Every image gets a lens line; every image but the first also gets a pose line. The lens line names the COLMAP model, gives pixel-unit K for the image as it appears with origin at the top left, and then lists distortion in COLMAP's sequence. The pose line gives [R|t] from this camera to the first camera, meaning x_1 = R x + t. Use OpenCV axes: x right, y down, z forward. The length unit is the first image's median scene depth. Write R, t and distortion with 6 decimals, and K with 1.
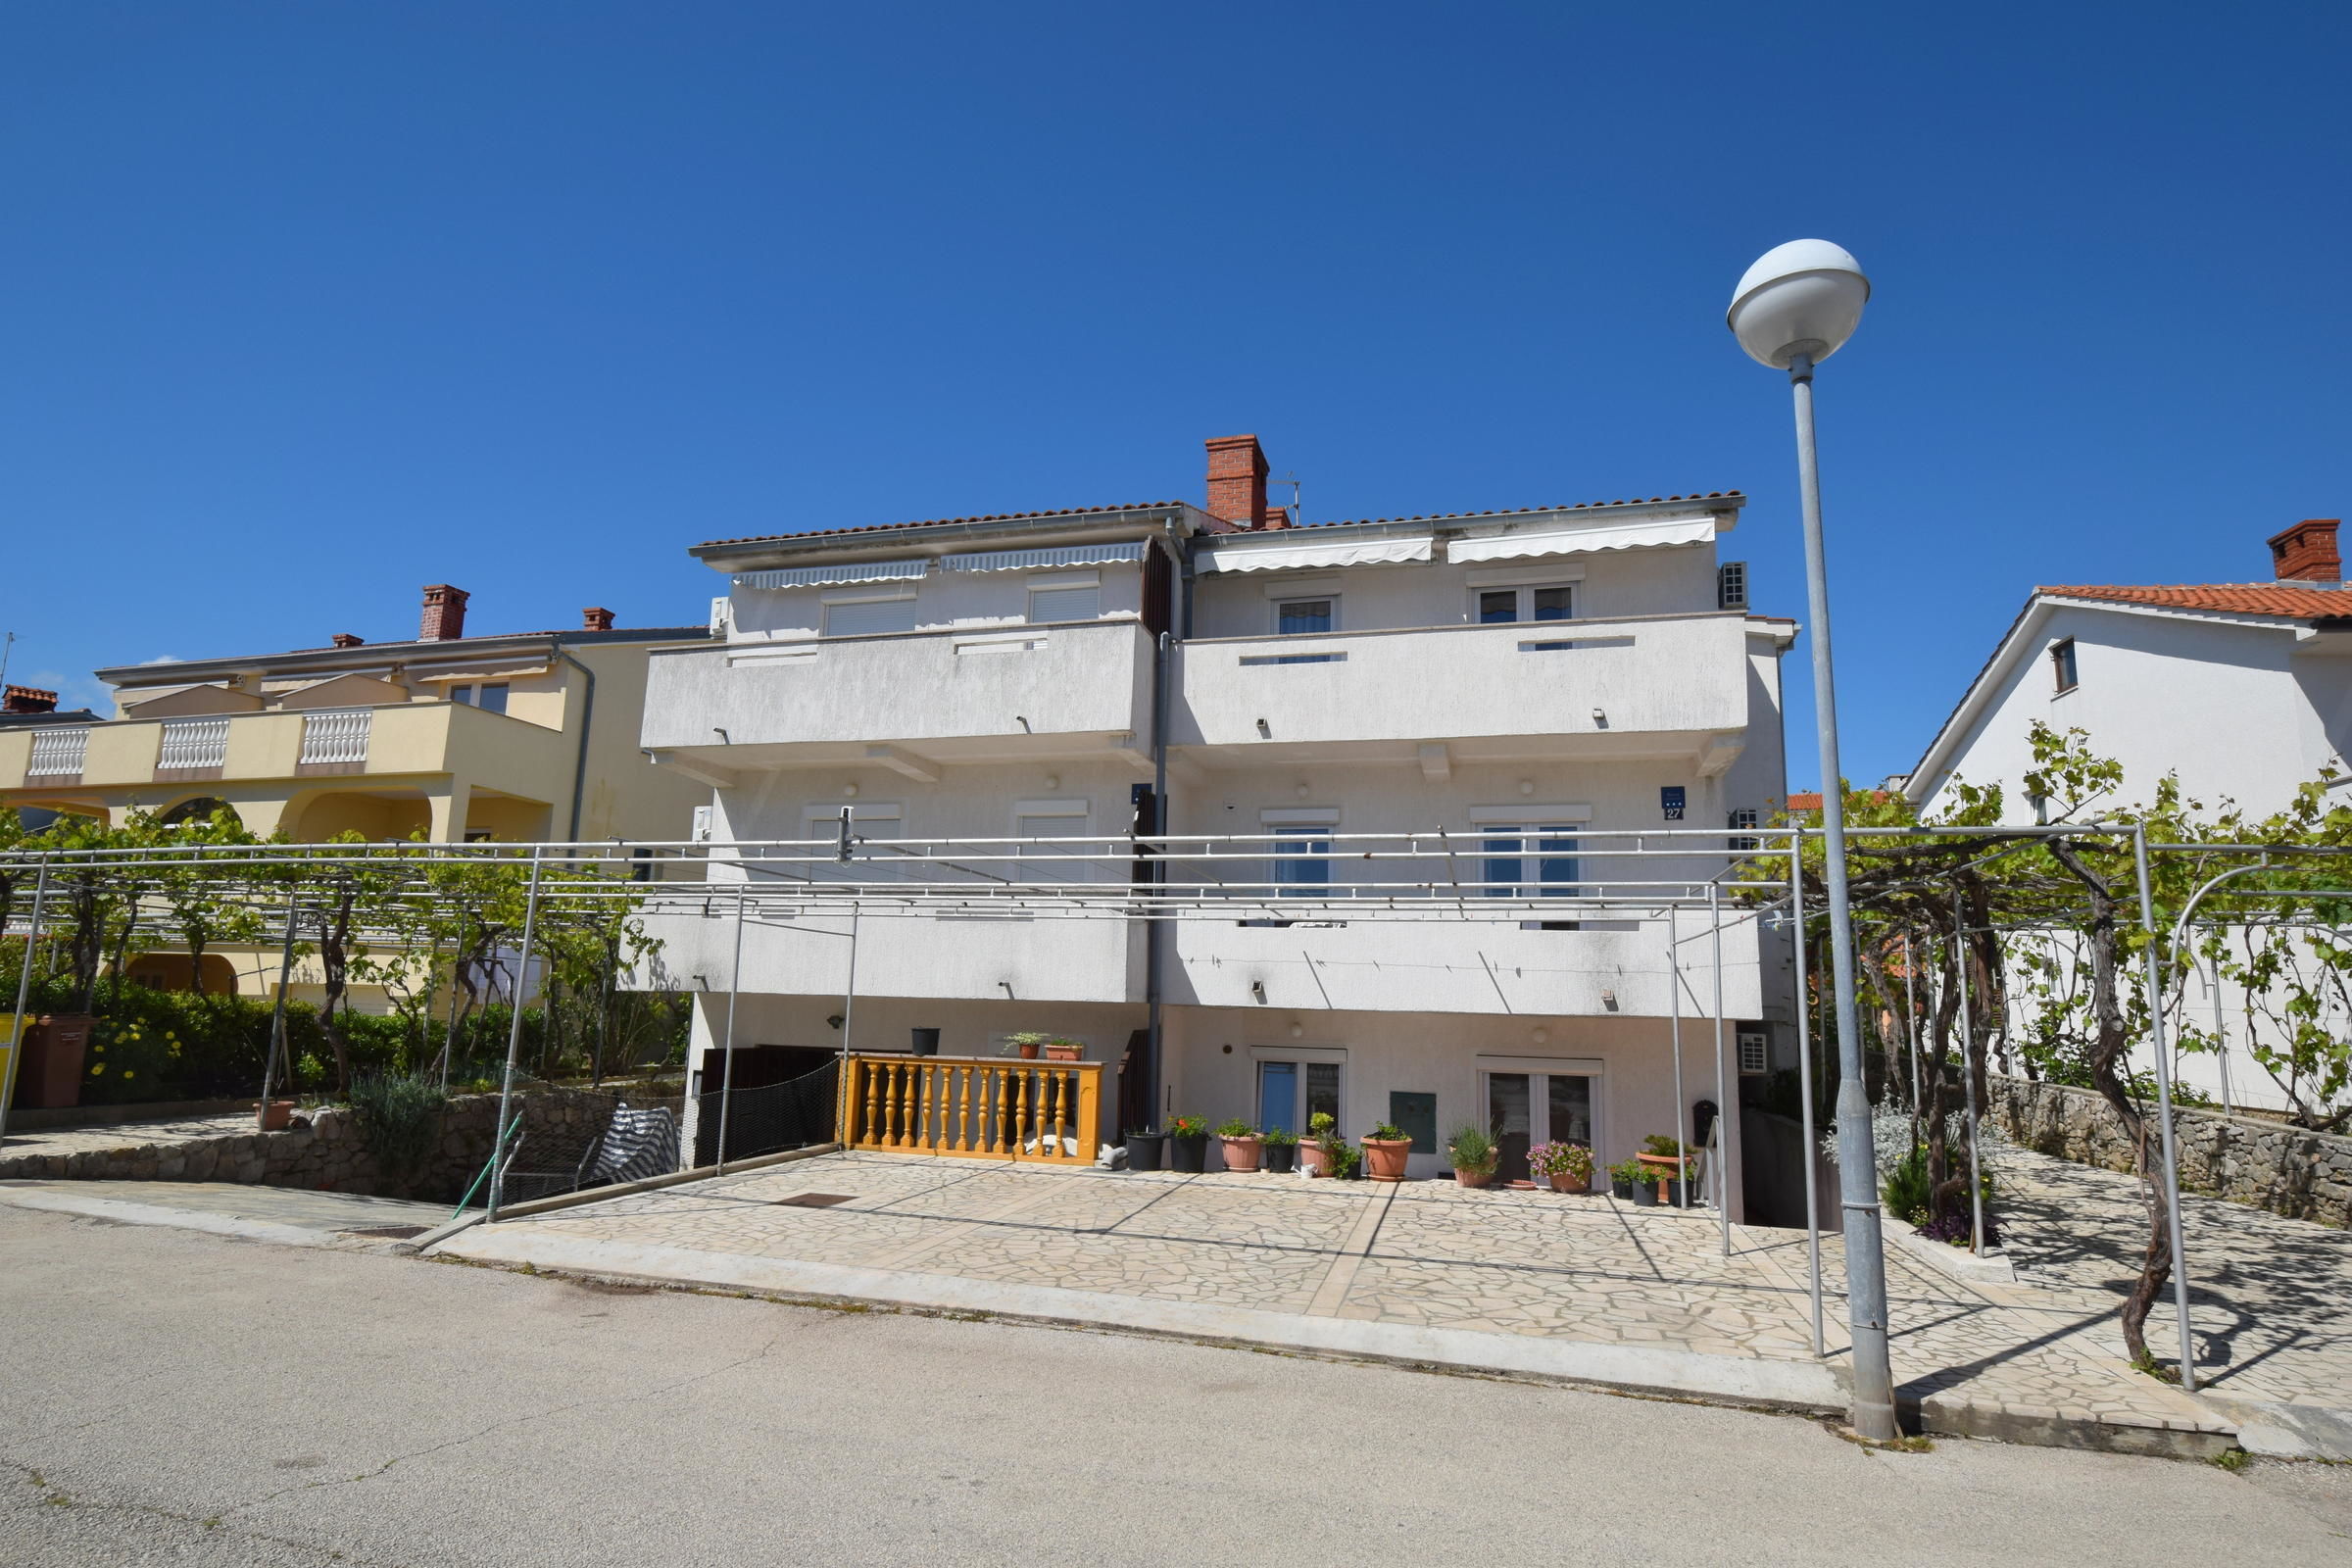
lens RADIAL K [[1217.6, 0, 1175.1], [0, 1217.6, 821.1], [0, 0, 1]] dist [0.002521, -0.006906]
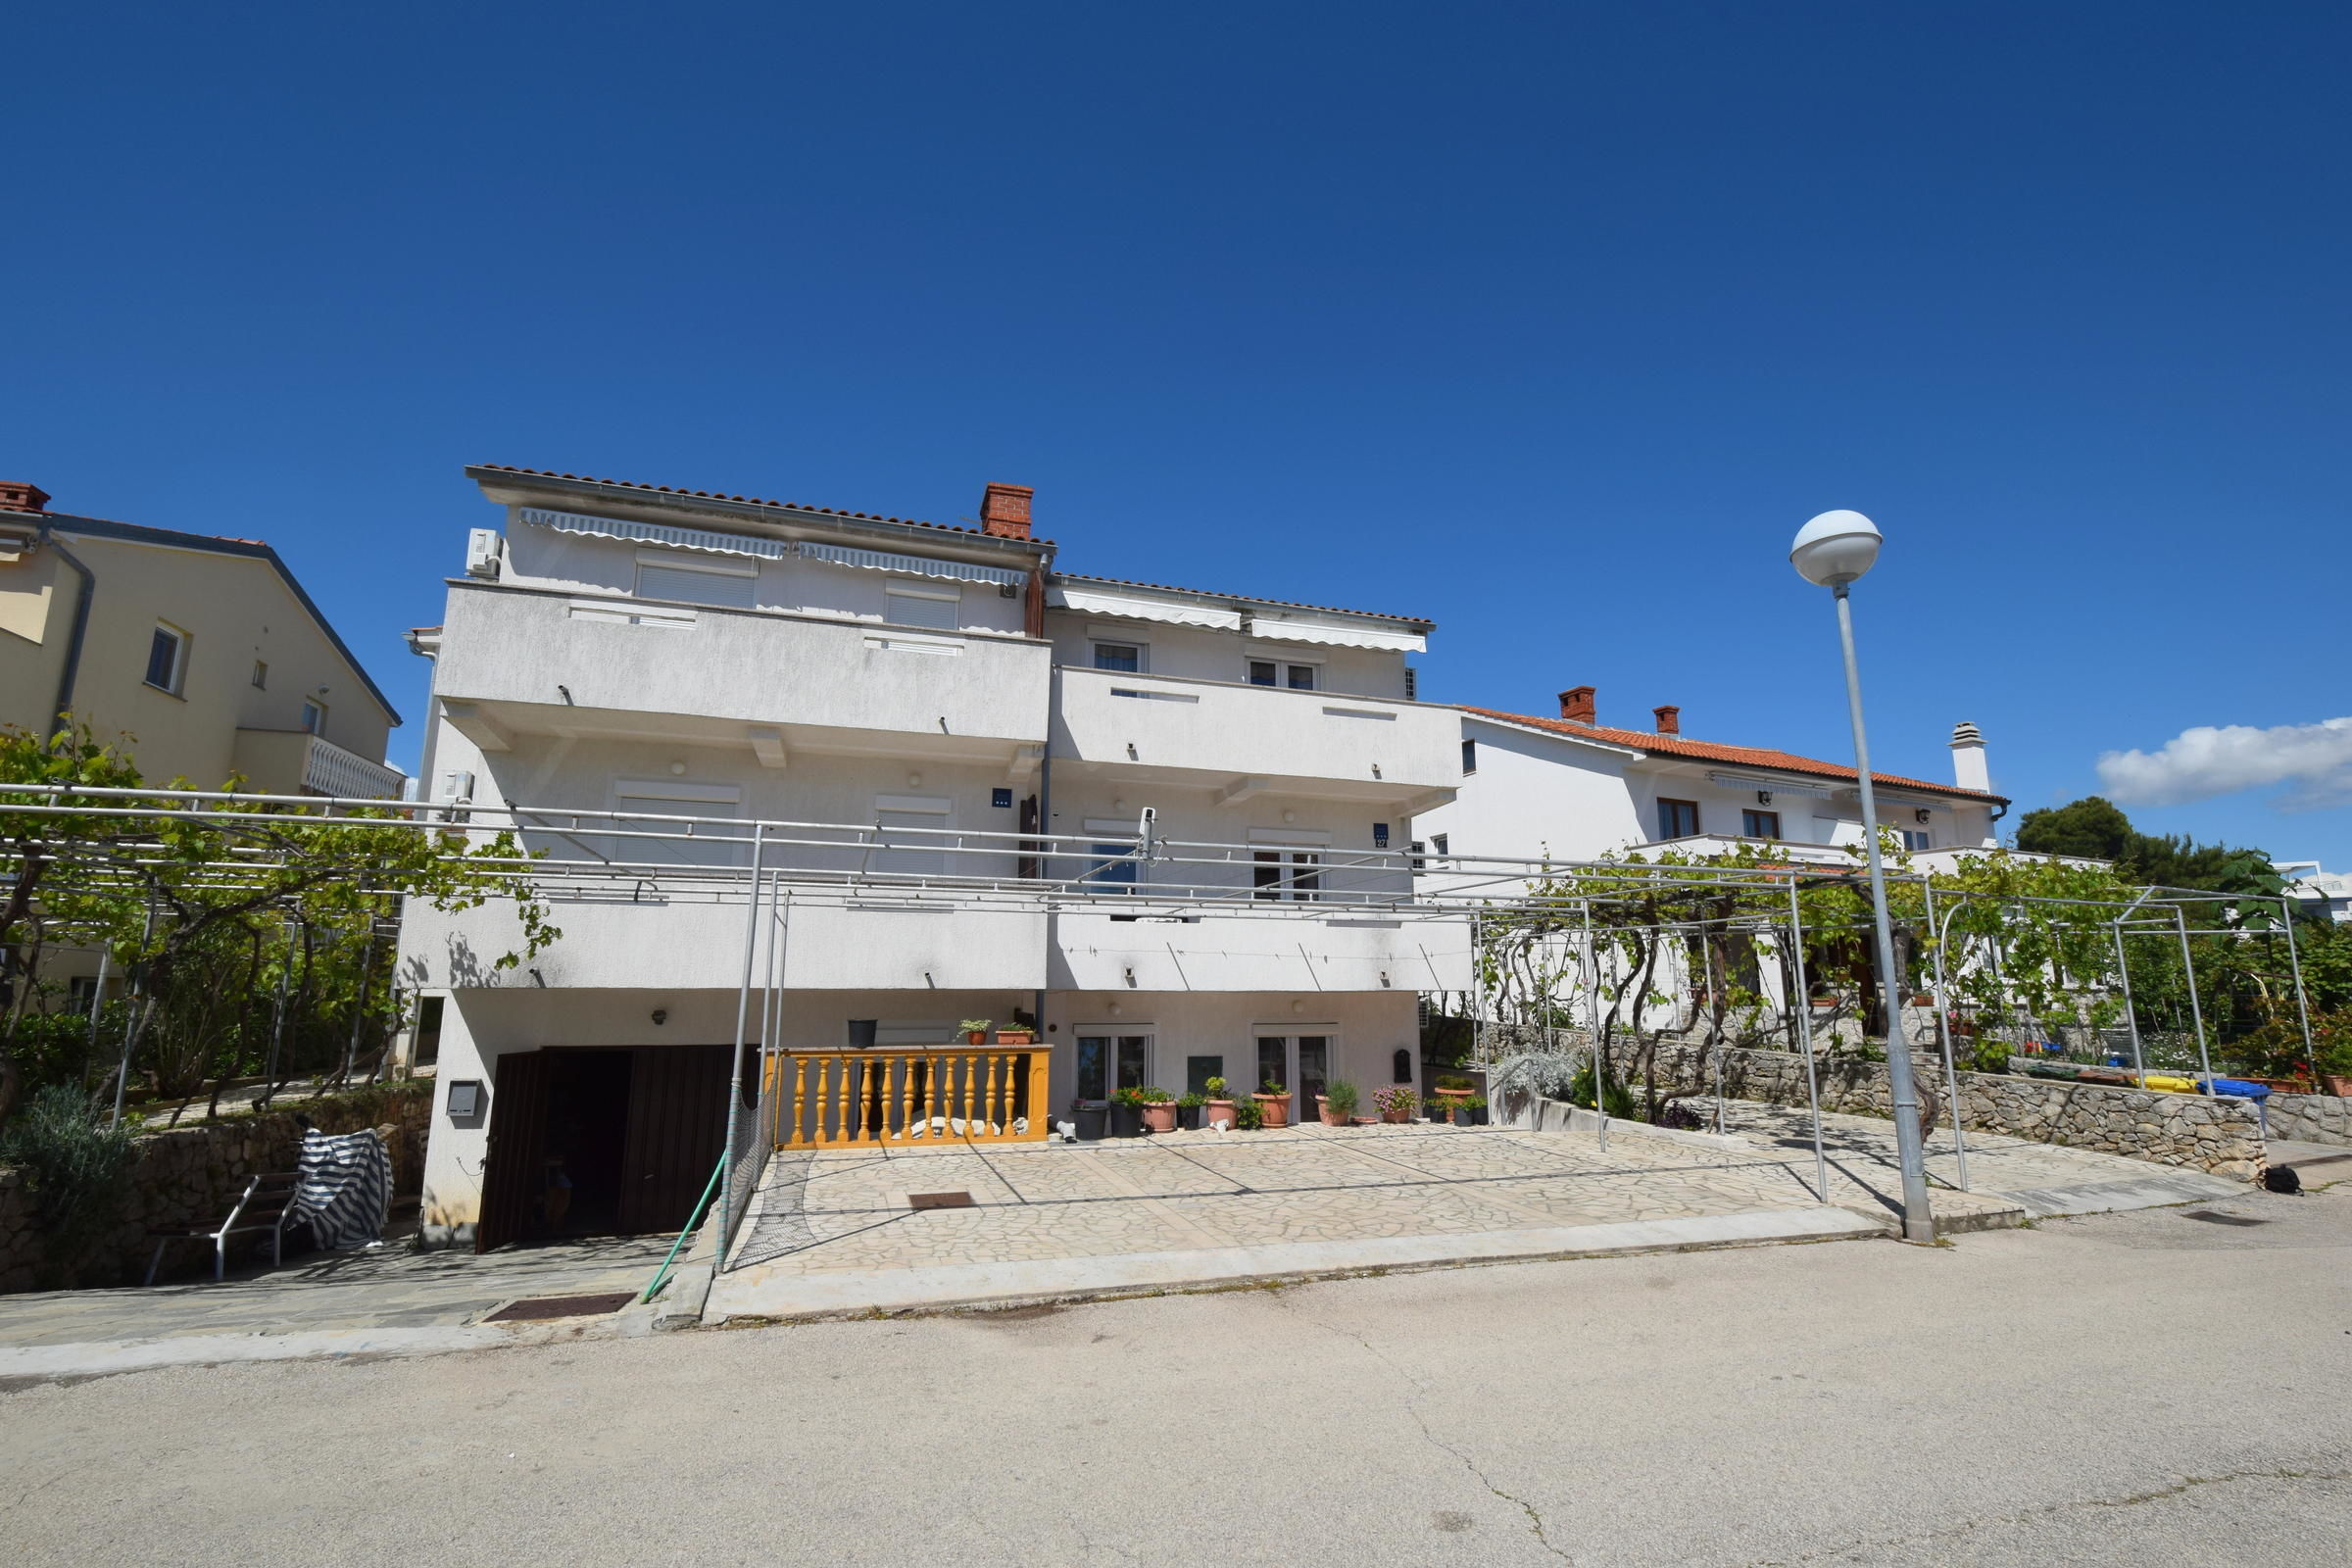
lens RADIAL K [[1024.1, 0, 1185.2], [0, 1024.1, 815.9], [0, 0, 1]] dist [0.005245, -0.005983]
pose [[0.837691, 0.068118, 0.541879, -0.408930], [-0.062889, 0.997622, -0.028188, 0.010088], [-0.542511, -0.010465, 0.839984, 0.142014]]
